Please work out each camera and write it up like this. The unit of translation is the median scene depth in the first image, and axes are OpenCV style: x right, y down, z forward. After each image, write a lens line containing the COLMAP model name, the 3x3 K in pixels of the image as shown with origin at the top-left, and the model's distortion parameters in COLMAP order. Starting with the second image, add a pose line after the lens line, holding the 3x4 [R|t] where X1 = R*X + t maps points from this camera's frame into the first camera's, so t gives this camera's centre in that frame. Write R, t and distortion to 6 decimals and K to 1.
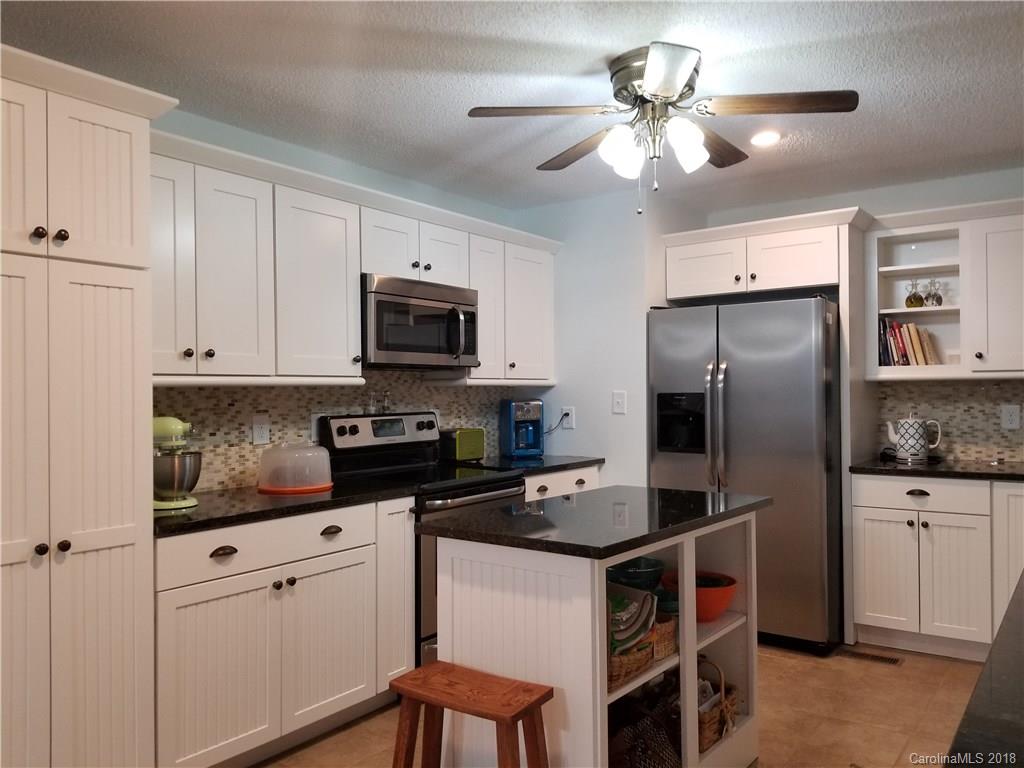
lens RADIAL K [[802.0, 0, 500.1], [0, 802.0, 382.8], [0, 0, 1]] dist [0.067886, -0.094909]
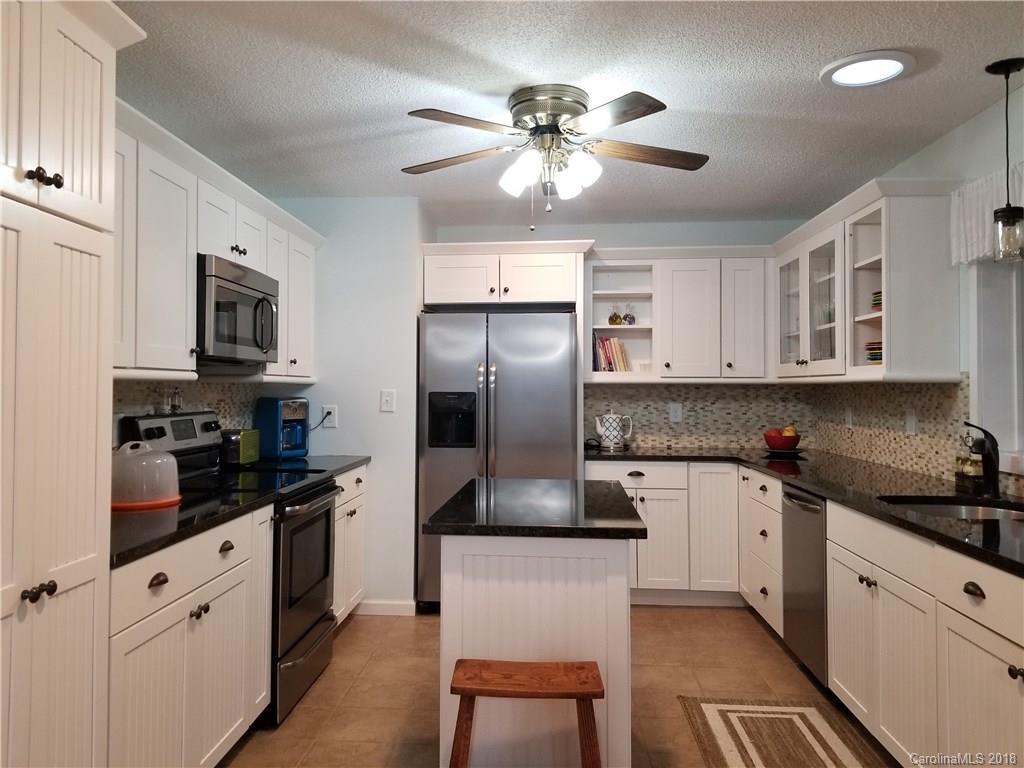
lens RADIAL K [[802.0, 0, 479.9], [0, 802.0, 364.0], [0, 0, 1]] dist [0.067886, -0.094909]
pose [[0.844198, 0.027169, 0.535342, -0.329674], [-0.015306, 0.999529, -0.026590, 0.002901], [-0.535813, 0.014254, 0.844217, 0.076522]]
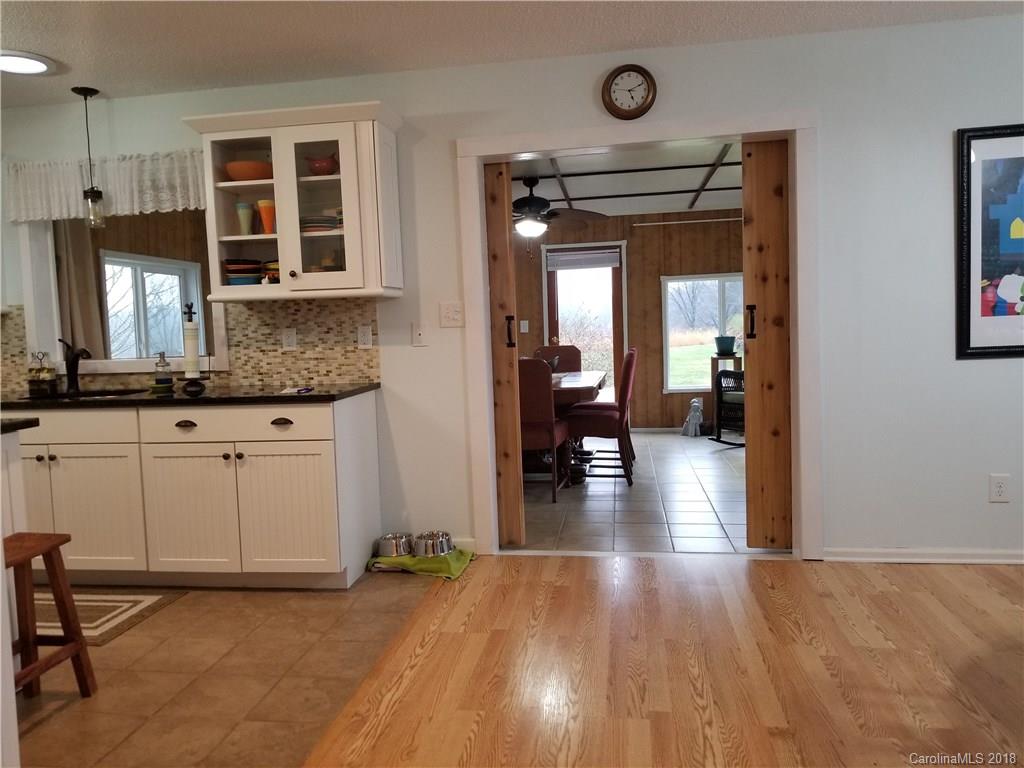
lens RADIAL K [[802.0, 0, 501.3], [0, 802.0, 380.8], [0, 0, 1]] dist [0.067886, -0.094909]
pose [[-0.476254, -0.035804, 0.878579, -0.722800], [0.035003, 0.997607, 0.059629, 0.039401], [-0.878611, 0.059151, -0.473861, 0.455478]]
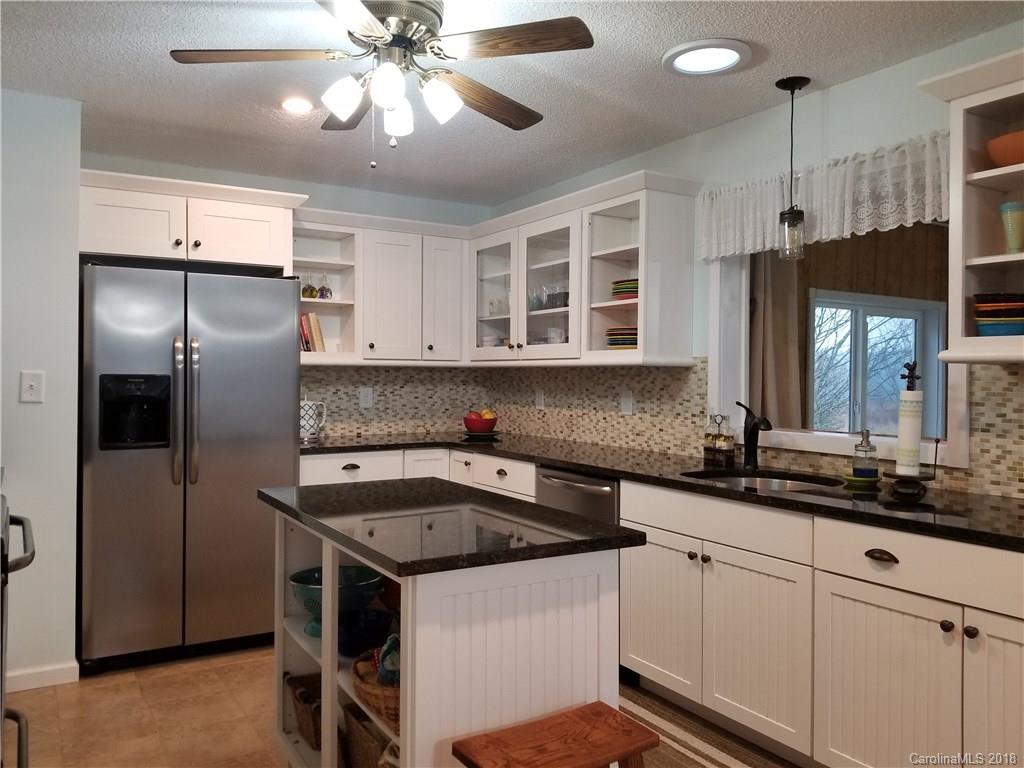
lens RADIAL K [[802.0, 0, 488.9], [0, 802.0, 374.3], [0, 0, 1]] dist [0.067886, -0.094909]
pose [[0.371748, 0.012199, 0.928254, -0.406900], [-0.019134, 0.999802, -0.005477, 0.010504], [-0.928137, -0.015725, 0.371908, 0.388863]]
